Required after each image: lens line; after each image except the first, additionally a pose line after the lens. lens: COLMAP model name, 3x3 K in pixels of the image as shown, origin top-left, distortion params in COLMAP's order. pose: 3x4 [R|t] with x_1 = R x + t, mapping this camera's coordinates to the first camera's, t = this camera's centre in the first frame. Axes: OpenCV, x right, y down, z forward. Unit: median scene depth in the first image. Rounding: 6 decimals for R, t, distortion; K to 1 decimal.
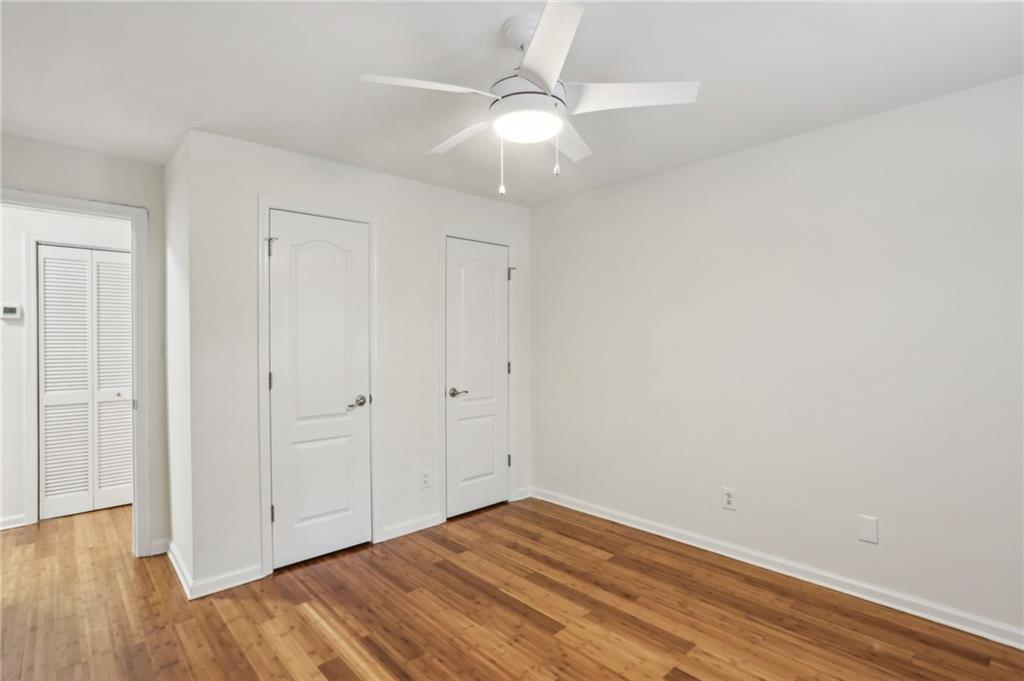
lens RADIAL K [[504.4, 0, 502.5], [0, 504.4, 331.0], [0, 0, 1]] dist [-0.026641, 0.010633]
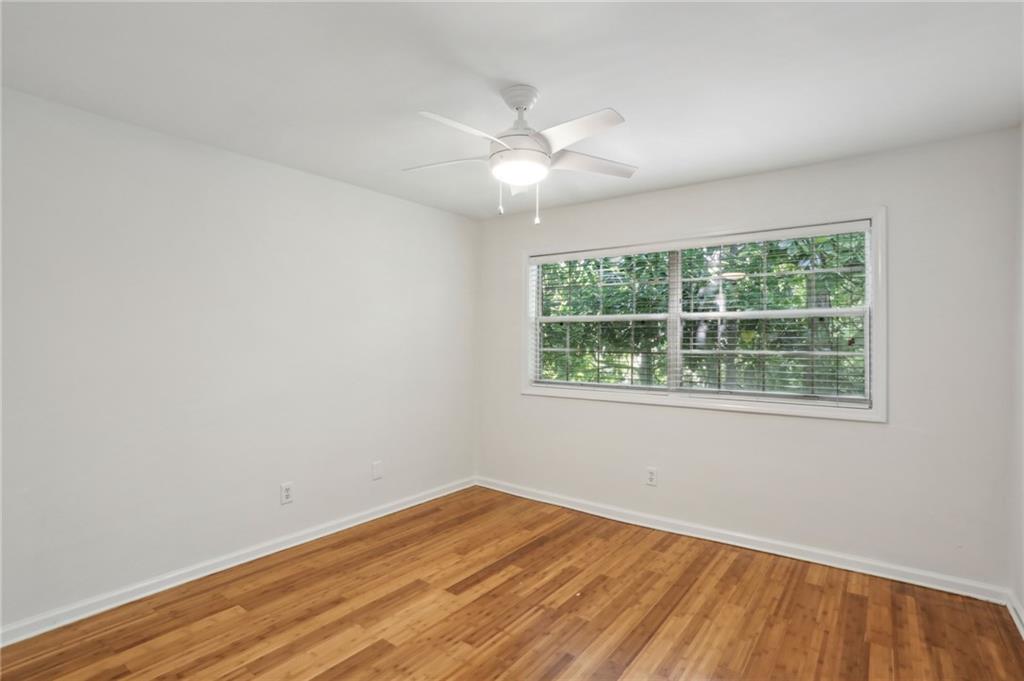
lens RADIAL K [[504.4, 0, 507.6], [0, 504.4, 336.6], [0, 0, 1]] dist [-0.026641, 0.010633]
pose [[-0.163218, 0.011185, 0.986527, -0.783878], [-0.010117, 0.999864, -0.013010, 0.010999], [-0.986538, -0.012104, -0.163083, 0.824065]]
